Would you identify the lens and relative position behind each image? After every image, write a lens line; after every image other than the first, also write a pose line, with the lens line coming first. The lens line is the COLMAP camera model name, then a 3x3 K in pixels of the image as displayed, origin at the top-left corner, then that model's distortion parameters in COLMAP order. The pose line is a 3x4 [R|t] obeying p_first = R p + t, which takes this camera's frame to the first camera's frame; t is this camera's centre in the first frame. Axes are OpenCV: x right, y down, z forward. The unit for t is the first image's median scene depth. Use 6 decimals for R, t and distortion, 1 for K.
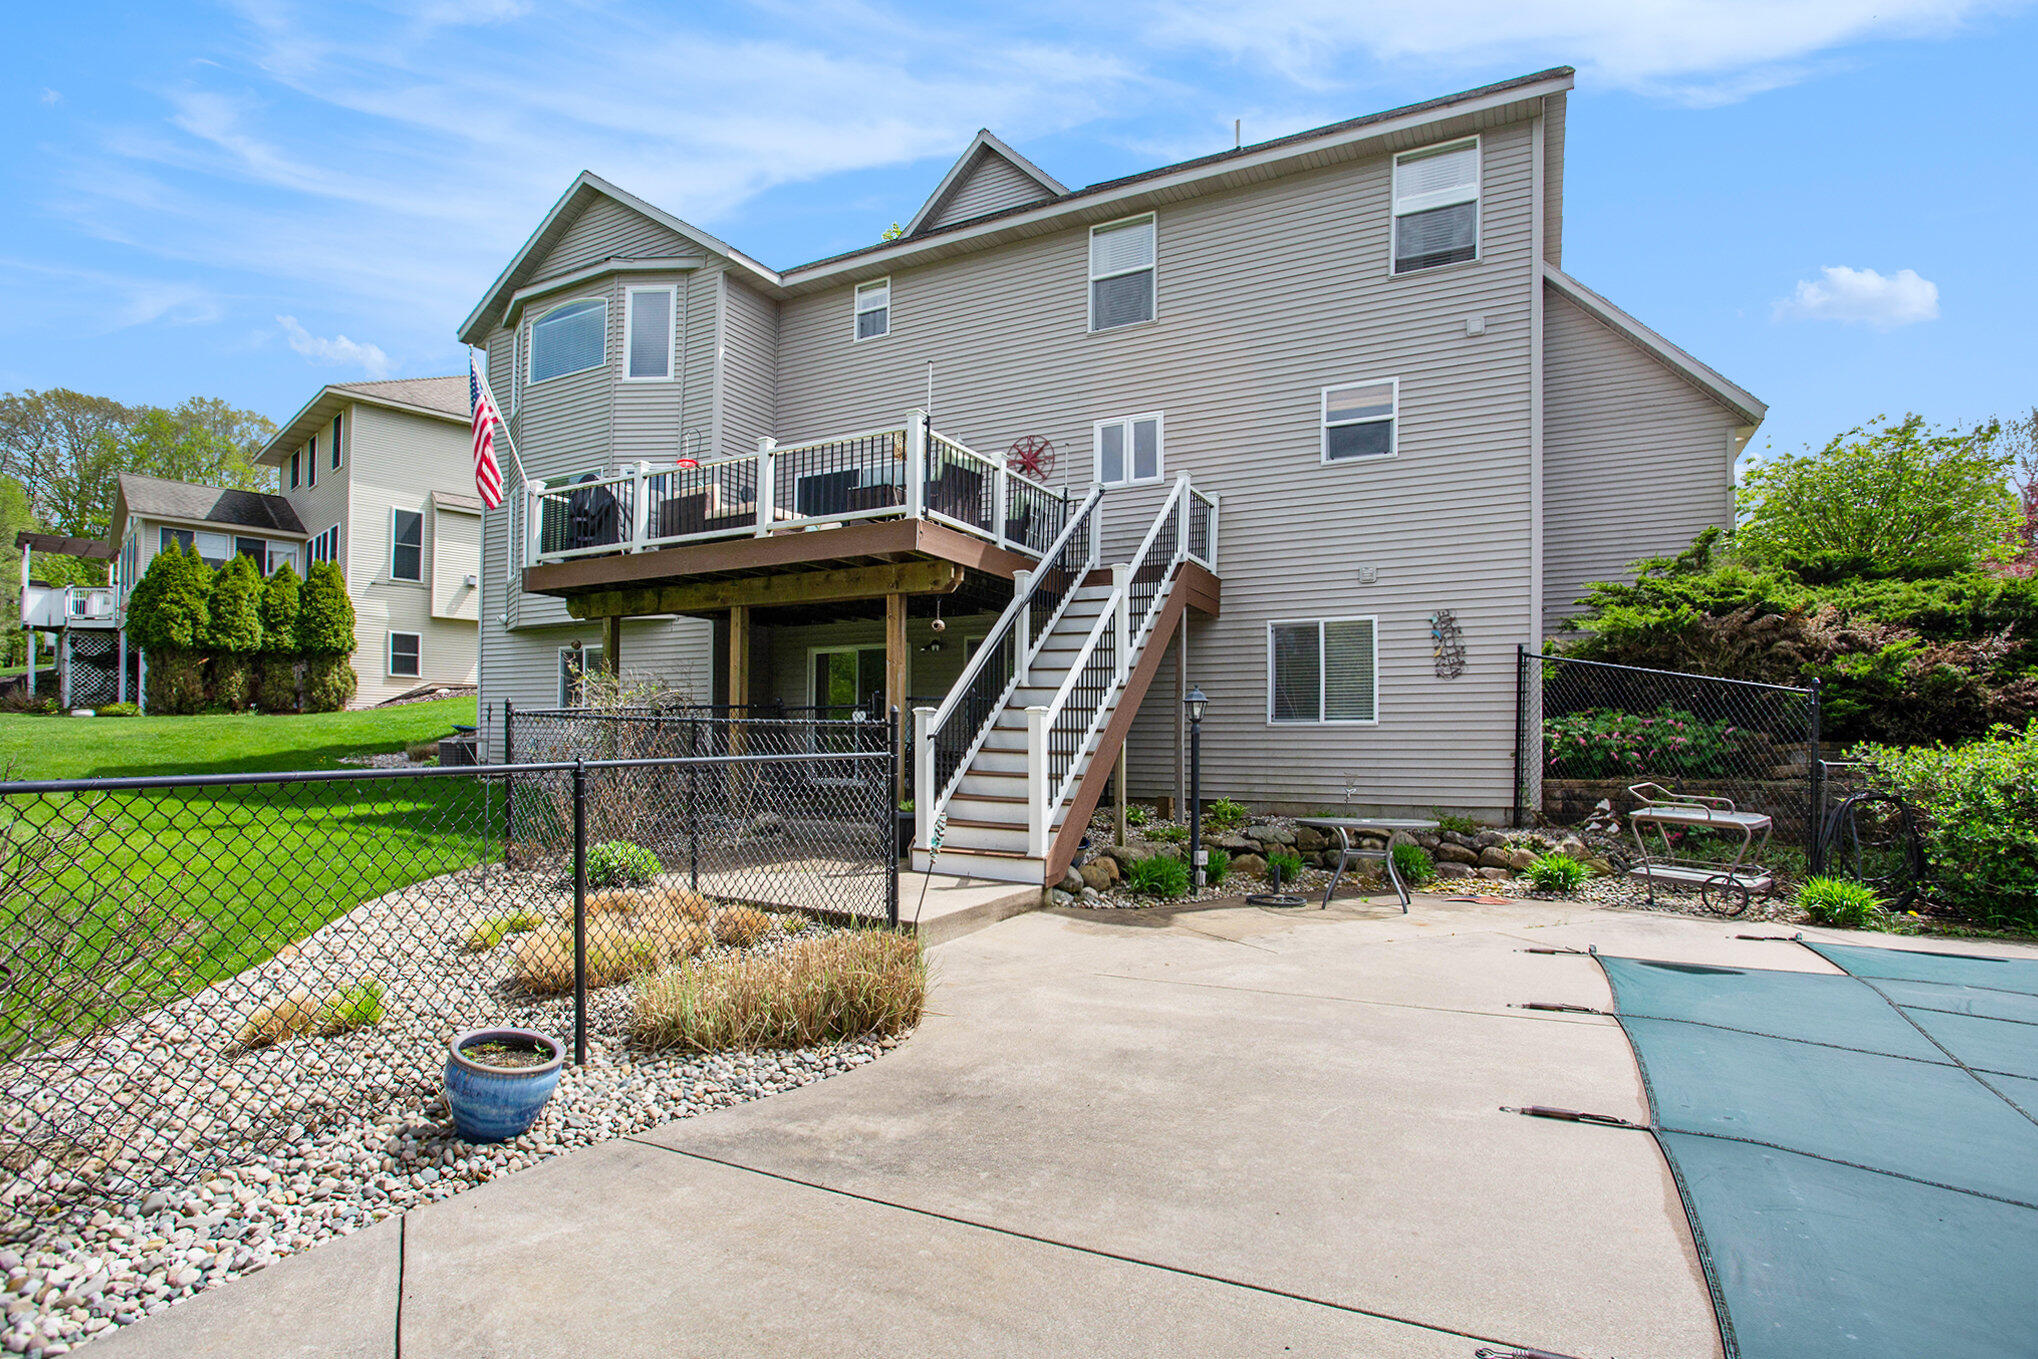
lens RADIAL K [[1043.3, 0, 1019.0], [0, 1043.3, 679.5], [0, 0, 1]] dist [-0.014979, 0.001777]
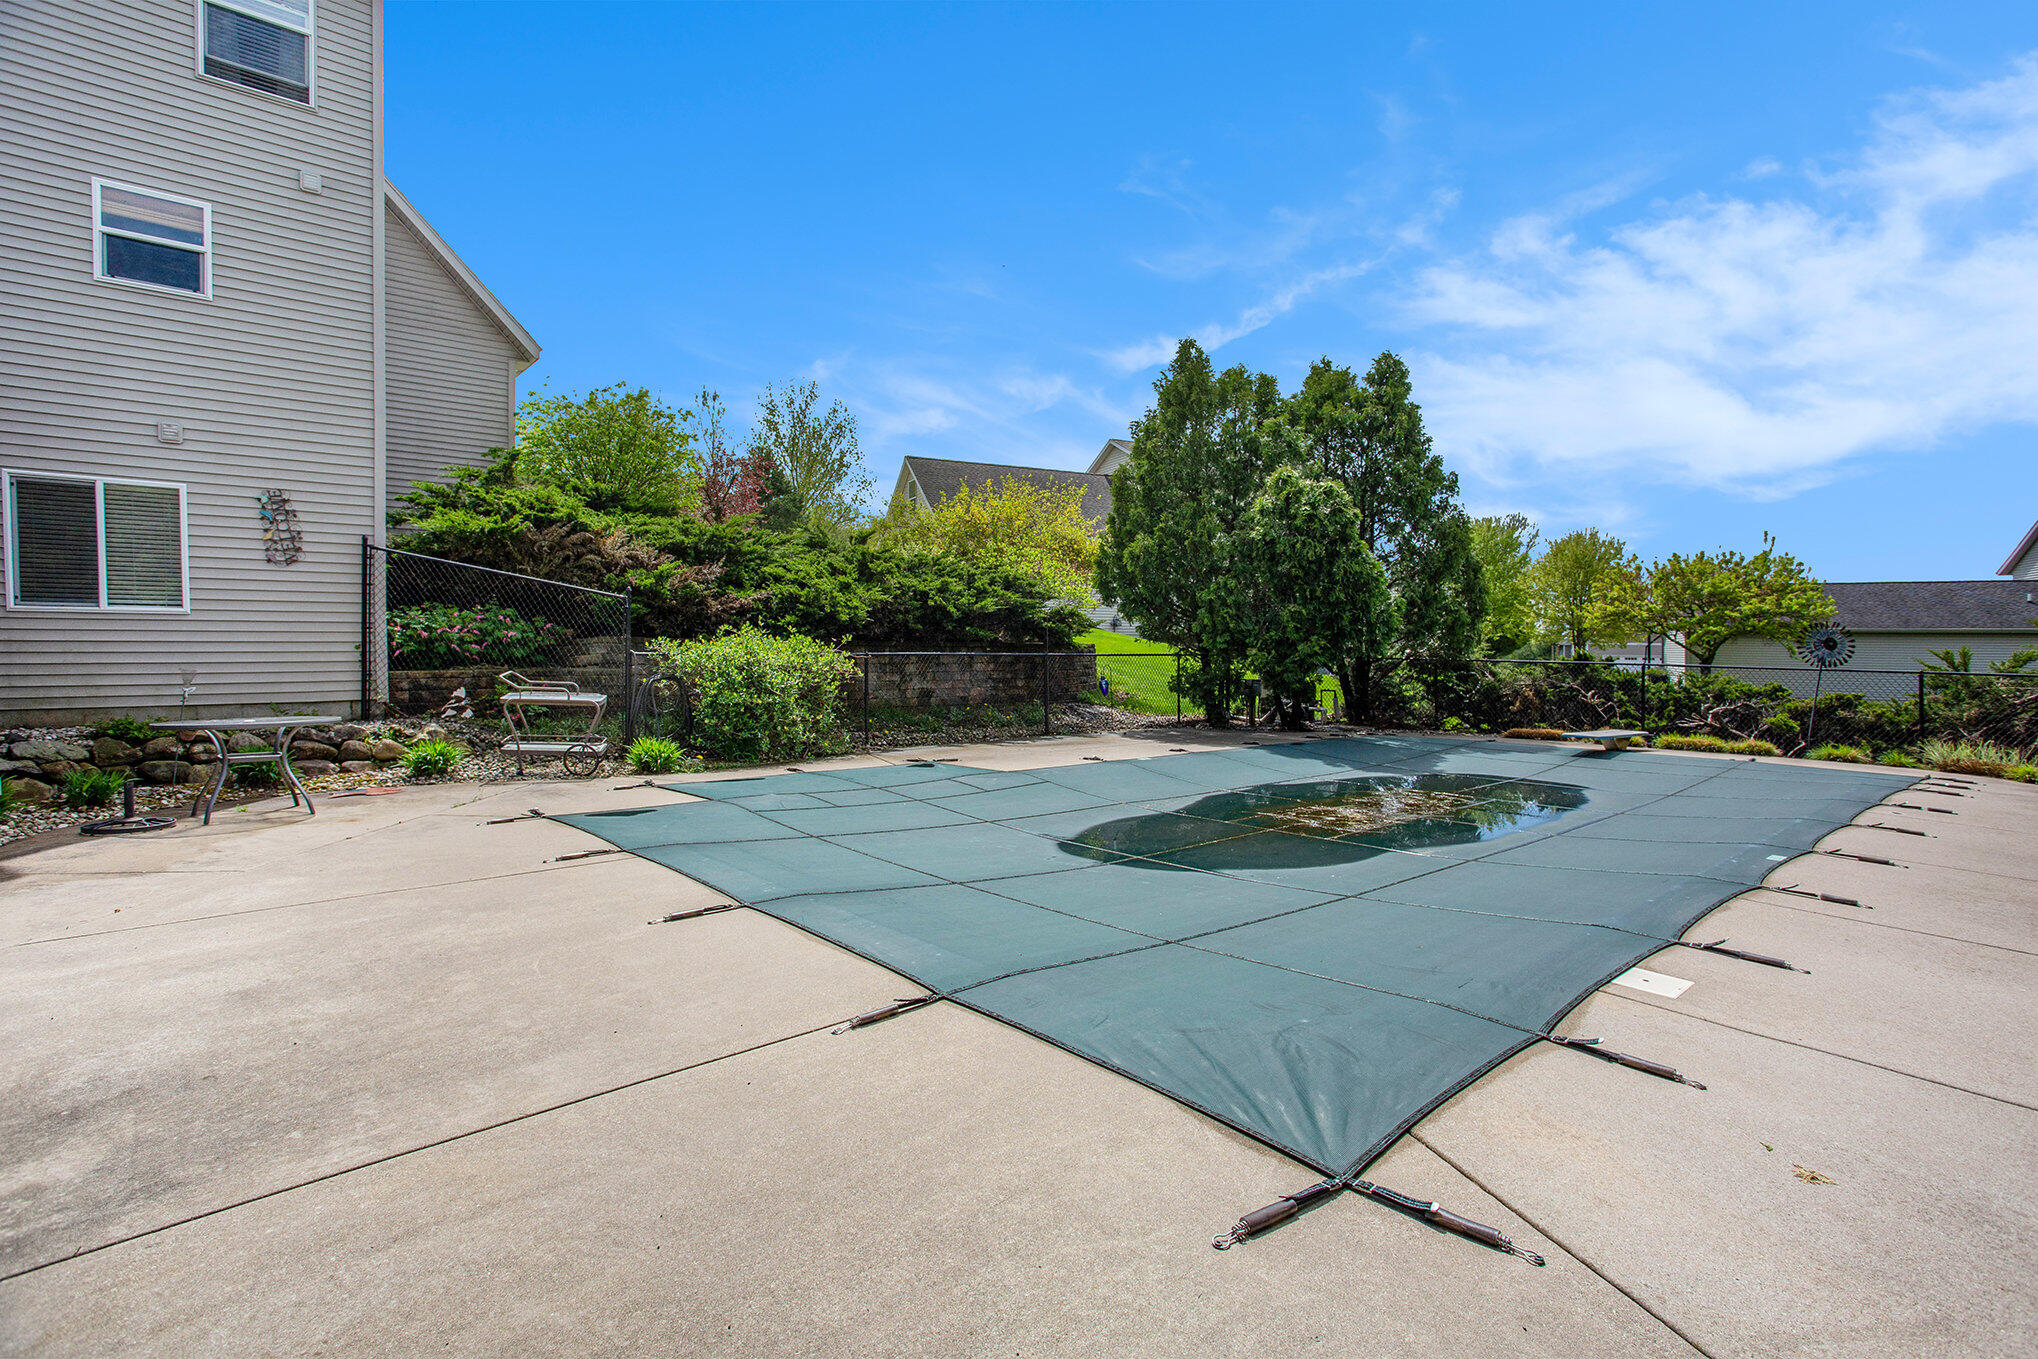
lens RADIAL K [[1043.3, 0, 1019.0], [0, 1043.3, 679.5], [0, 0, 1]] dist [-0.014979, 0.001777]
pose [[0.361269, -0.031798, 0.931919, -0.228235], [-0.062682, 0.996330, 0.058295, 0.006265], [-0.930352, -0.079474, 0.357950, 0.062808]]
